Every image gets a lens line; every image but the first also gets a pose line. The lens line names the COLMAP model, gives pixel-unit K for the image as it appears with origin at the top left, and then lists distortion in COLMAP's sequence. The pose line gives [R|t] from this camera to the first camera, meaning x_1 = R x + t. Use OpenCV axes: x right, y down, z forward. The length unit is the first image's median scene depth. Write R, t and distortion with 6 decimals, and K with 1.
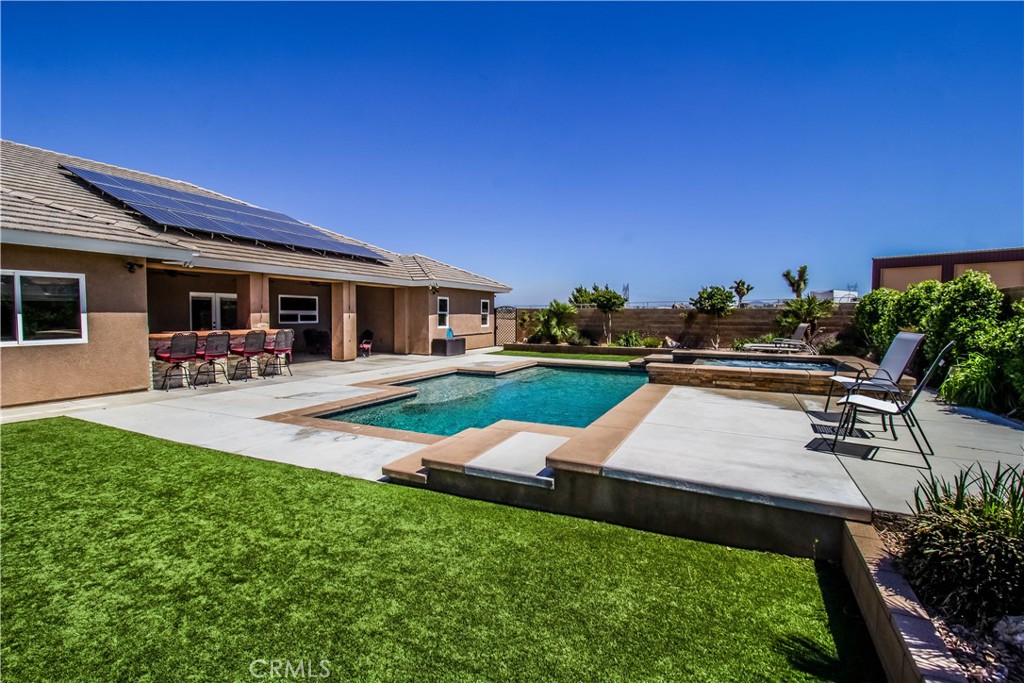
lens RADIAL K [[476.1, 0, 512.7], [0, 476.1, 337.0], [0, 0, 1]] dist [0.002037, -0.015338]
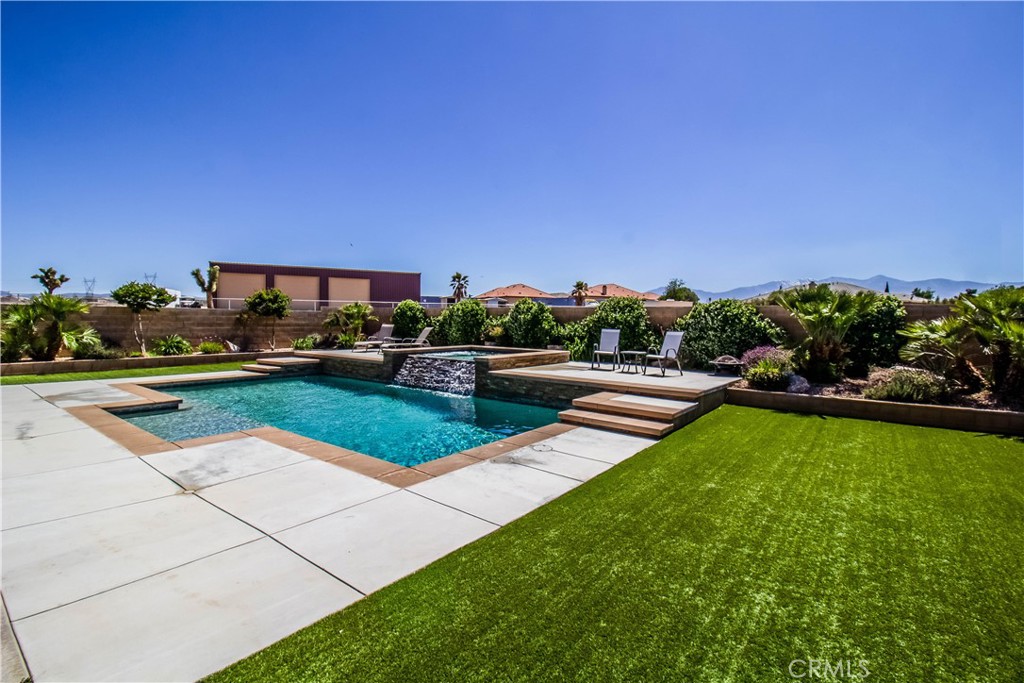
lens RADIAL K [[476.1, 0, 512.7], [0, 476.1, 337.0], [0, 0, 1]] dist [0.002037, -0.015338]
pose [[0.213740, -0.038486, 0.976132, -0.457251], [0.031786, 0.998969, 0.032426, -0.019635], [-0.976373, 0.024096, 0.214743, 0.286077]]
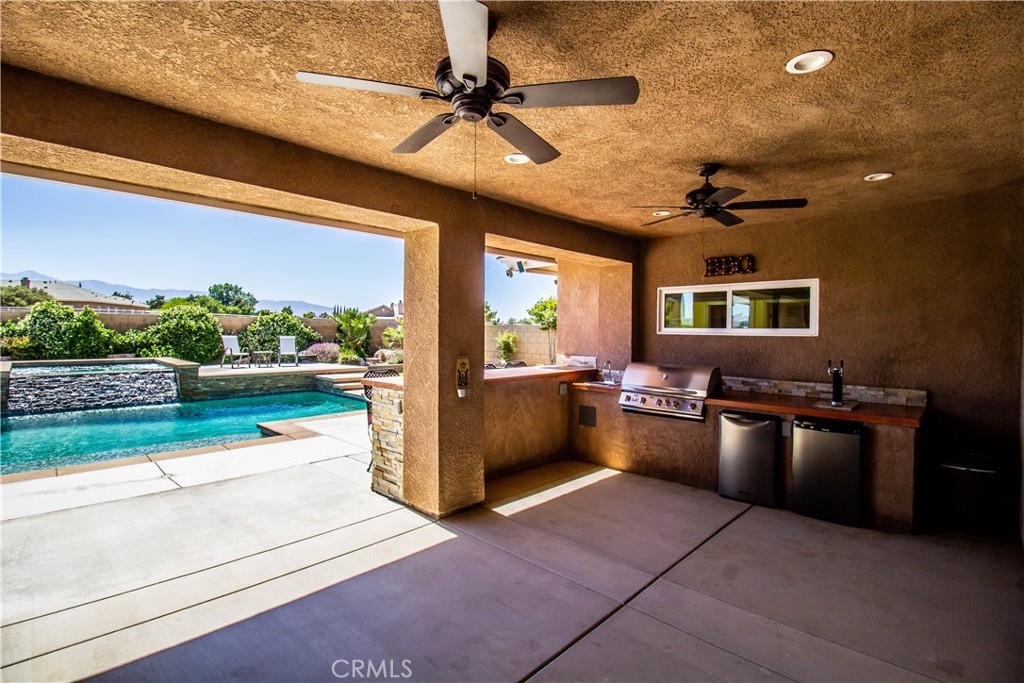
lens RADIAL K [[476.1, 0, 512.7], [0, 476.1, 337.0], [0, 0, 1]] dist [0.002037, -0.015338]
pose [[-0.946994, -0.019451, 0.320661, -0.502151], [-0.000513, 0.998256, 0.059038, -0.051701], [-0.321250, 0.055744, -0.945352, 0.937520]]
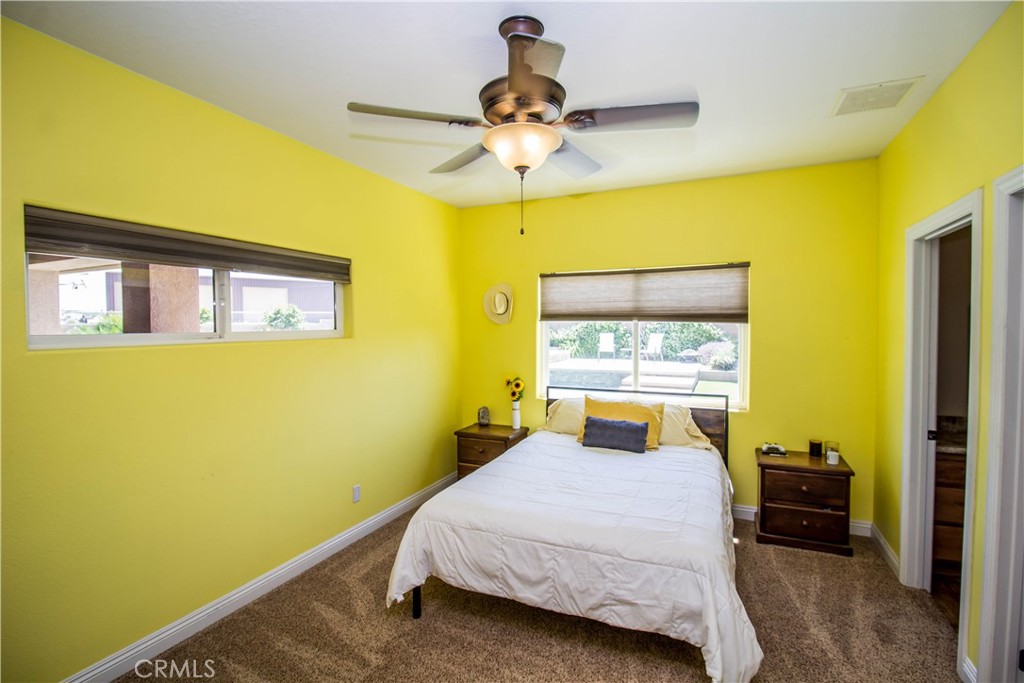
lens RADIAL K [[476.1, 0, 512.7], [0, 476.1, 337.0], [0, 0, 1]] dist [0.002037, -0.015338]
pose [[-0.011292, -0.030979, 0.999456, -0.688969], [0.054816, 0.997998, 0.031553, -0.036894], [-0.998433, 0.055142, -0.009572, 0.490492]]
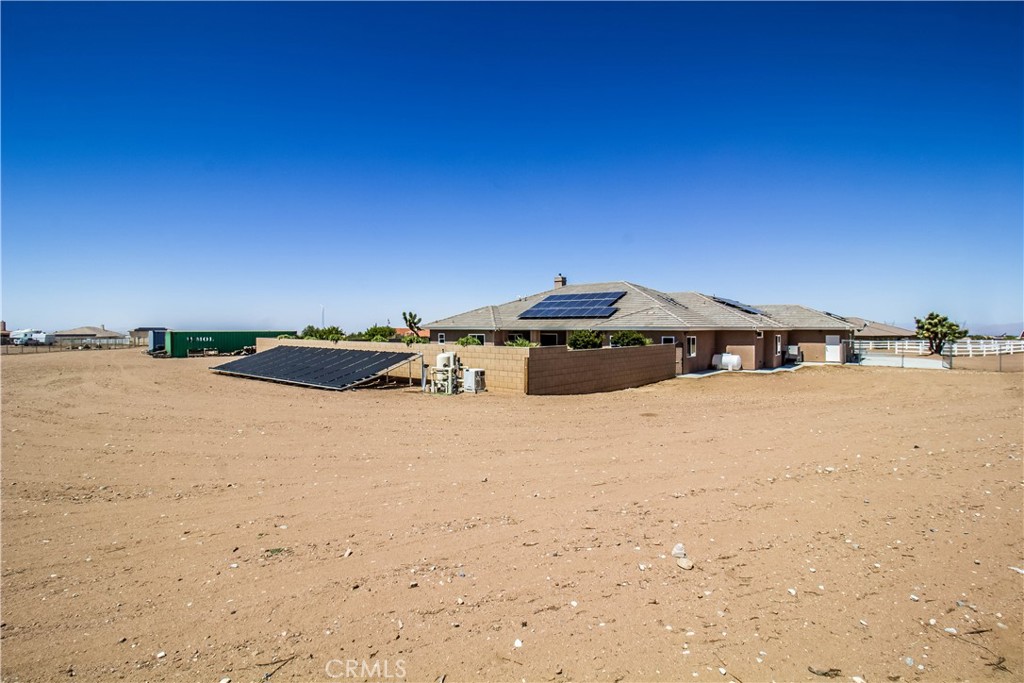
lens RADIAL K [[476.1, 0, 512.7], [0, 476.1, 337.0], [0, 0, 1]] dist [0.002037, -0.015338]
pose [[-0.249613, 0.010493, -0.968289, 1.609851], [-0.050253, 0.998454, 0.023775, -0.107224], [0.967041, 0.054594, -0.248700, 1.126437]]
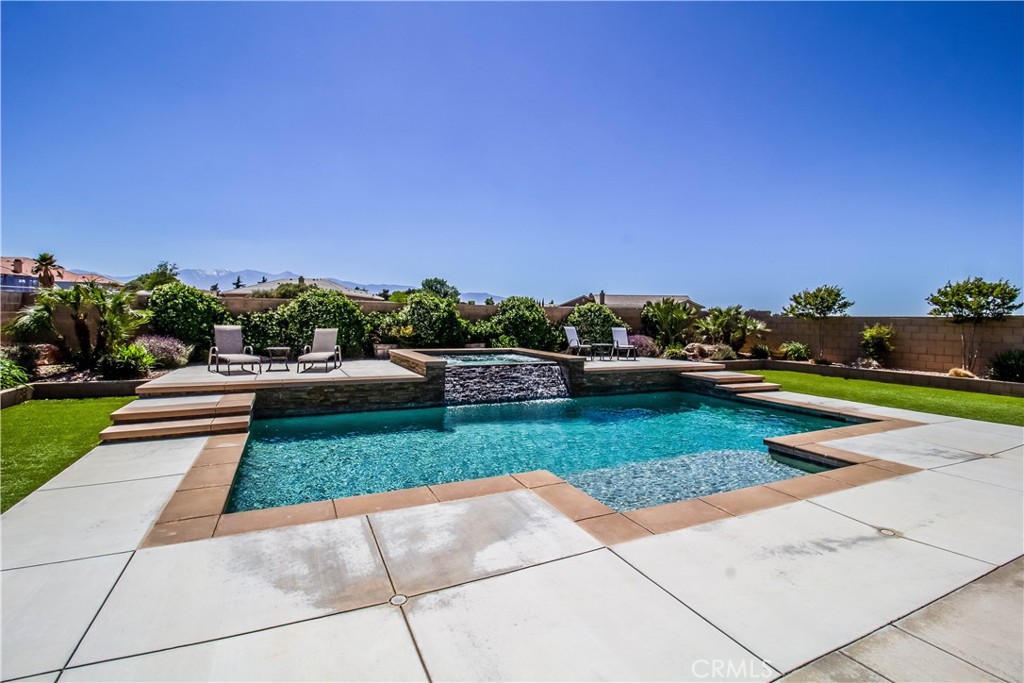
lens RADIAL K [[476.1, 0, 512.7], [0, 476.1, 337.0], [0, 0, 1]] dist [0.002037, -0.015338]
pose [[-0.774507, -0.042074, 0.631164, -0.191641], [0.009376, 0.996912, 0.077960, -0.050853], [-0.632496, 0.066298, -0.771721, 0.992919]]
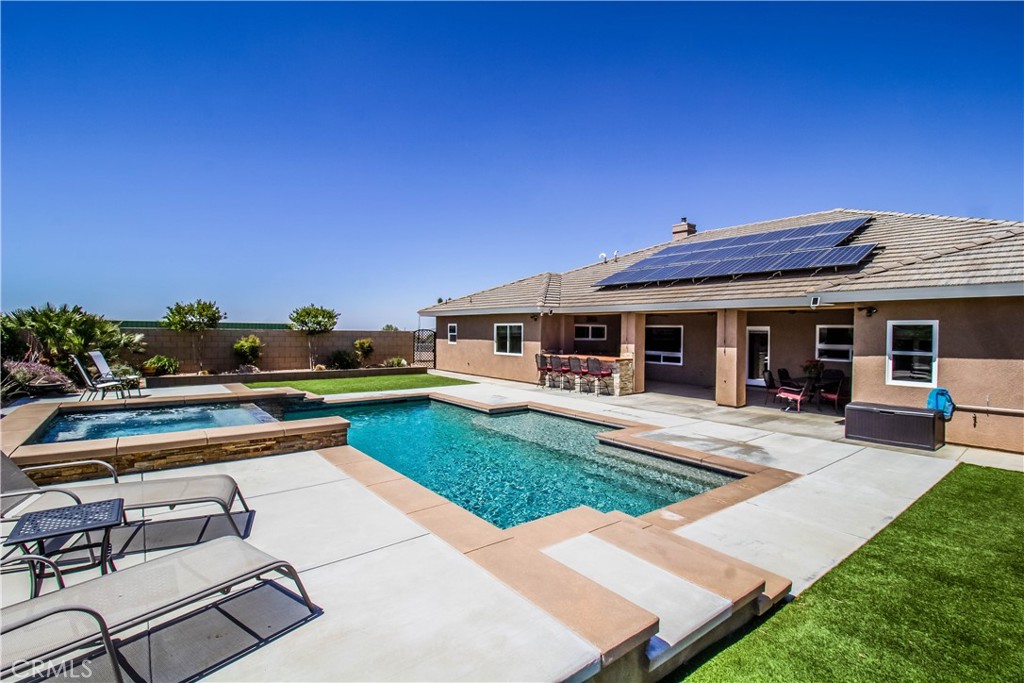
lens RADIAL K [[476.1, 0, 512.7], [0, 476.1, 337.0], [0, 0, 1]] dist [0.002037, -0.015338]
pose [[-0.444981, -0.001227, -0.895539, 0.479759], [-0.058047, 0.997936, 0.027475, -0.060293], [0.893657, 0.064209, -0.444134, 0.900855]]
